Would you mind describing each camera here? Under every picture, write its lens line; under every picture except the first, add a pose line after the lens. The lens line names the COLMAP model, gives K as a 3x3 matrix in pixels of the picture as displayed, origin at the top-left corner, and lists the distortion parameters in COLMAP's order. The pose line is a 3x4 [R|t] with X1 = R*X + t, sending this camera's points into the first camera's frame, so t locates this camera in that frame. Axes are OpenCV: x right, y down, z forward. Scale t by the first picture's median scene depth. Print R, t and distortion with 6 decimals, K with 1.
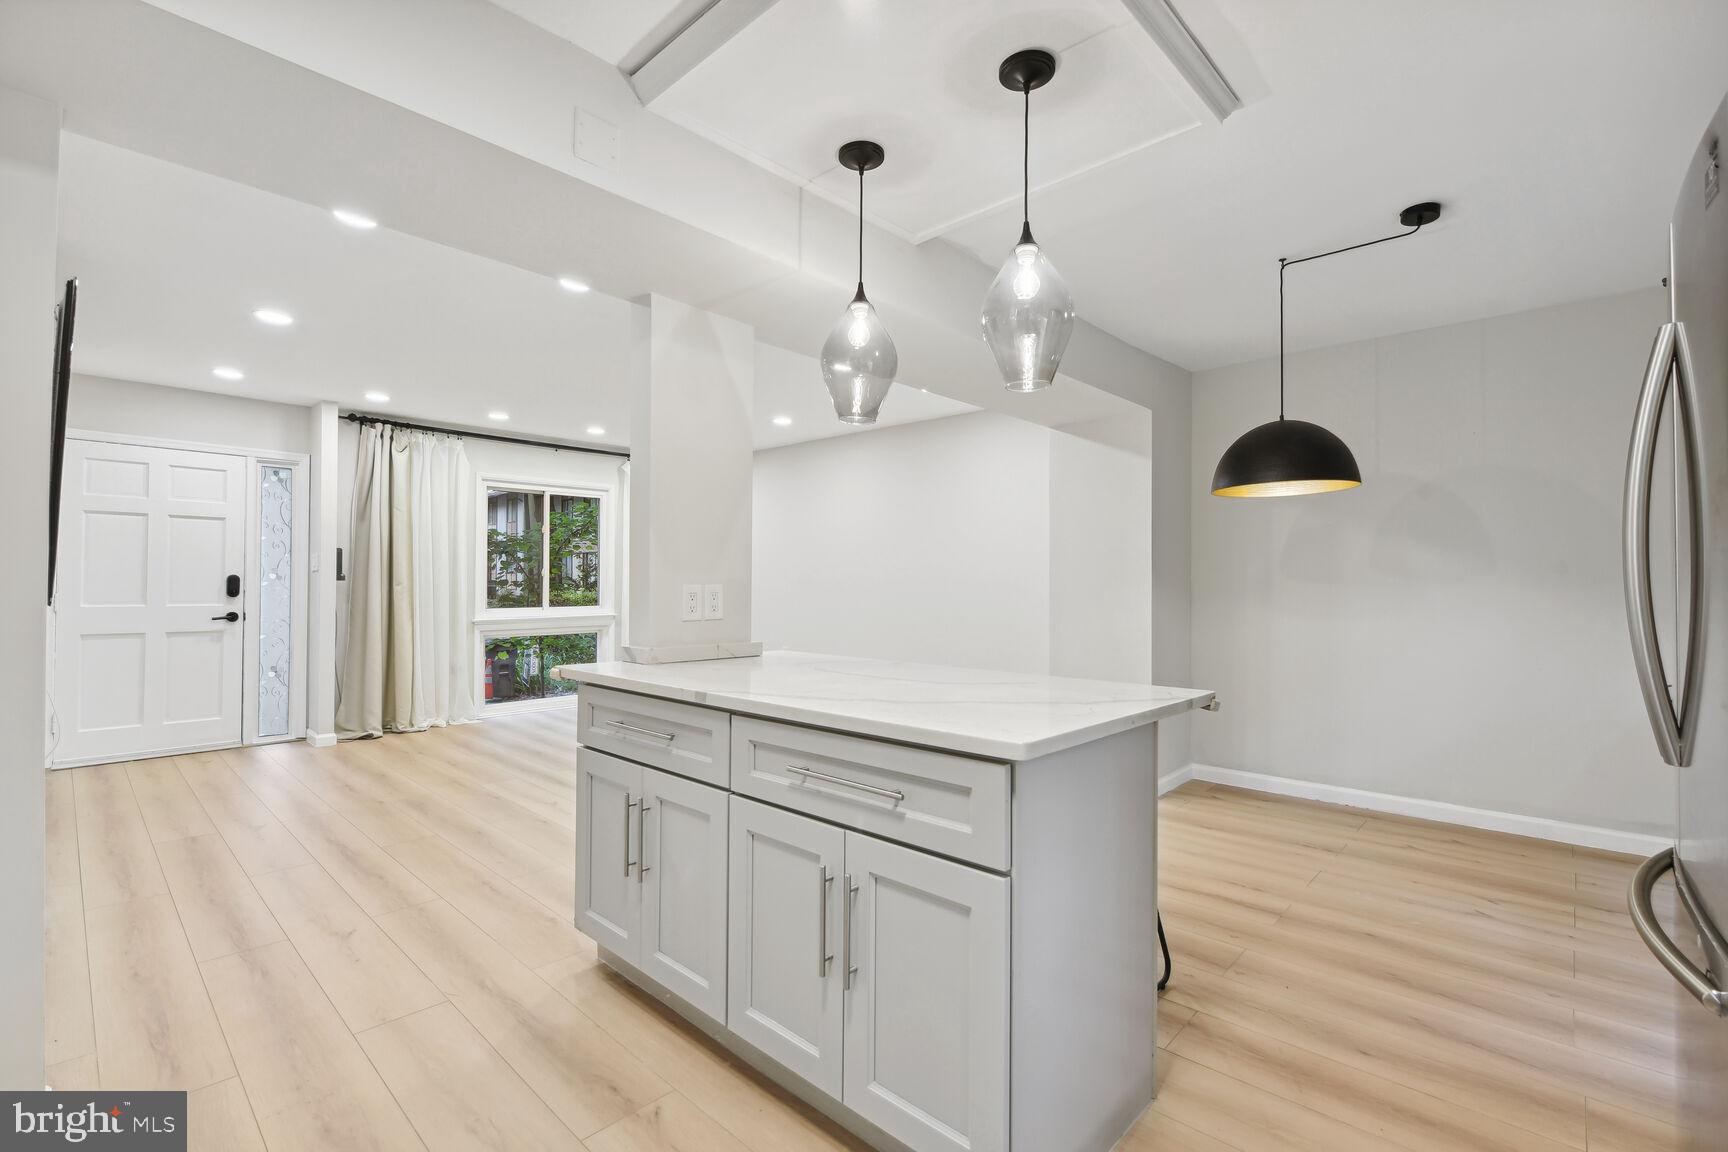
lens RADIAL K [[759.9, 0, 855.0], [0, 759.9, 576.4], [0, 0, 1]] dist [-0.010020, -0.000123]
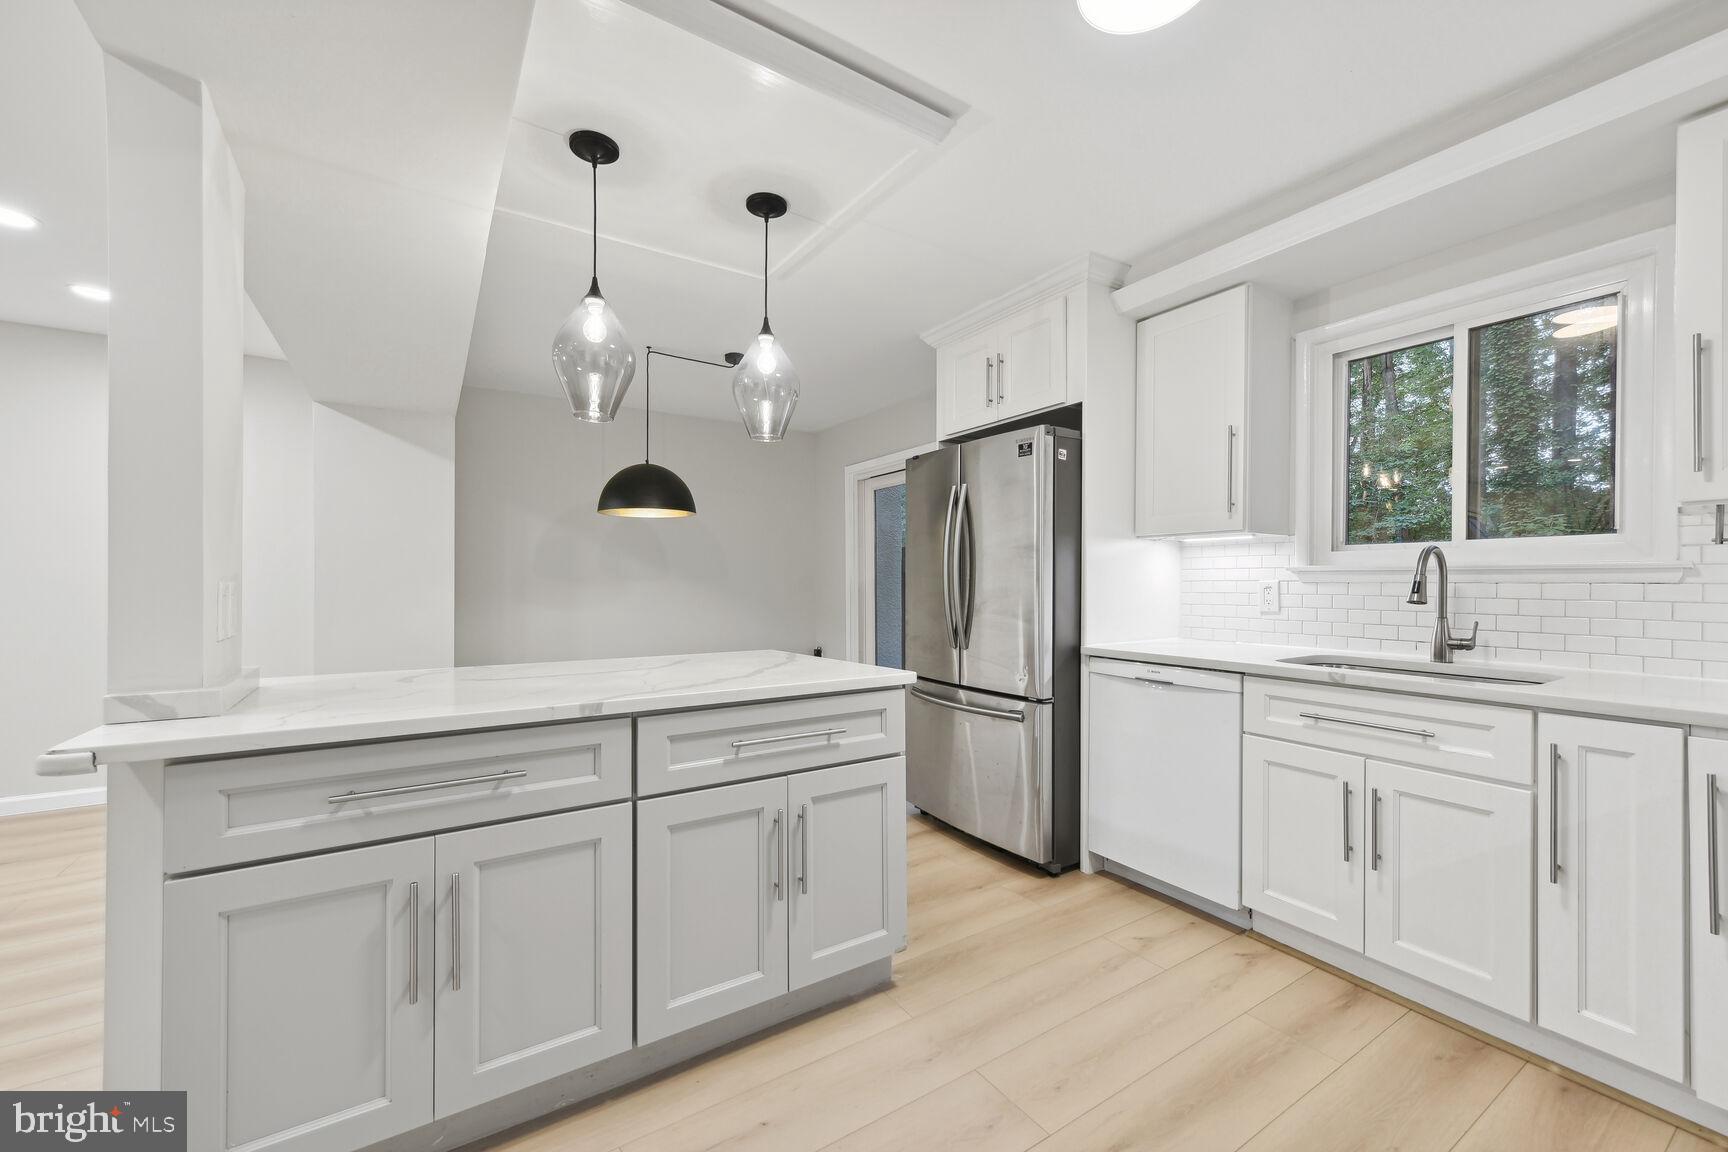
lens RADIAL K [[684.5, 0, 856.7], [0, 684.5, 585.8], [0, 0, 1]] dist [0.002518, 0.000303]
pose [[0.239792, -0.005443, 0.970809, -0.317549], [-0.010179, 0.999915, 0.008121, 0.002203], [-0.970771, -0.011829, 0.239717, 0.180443]]
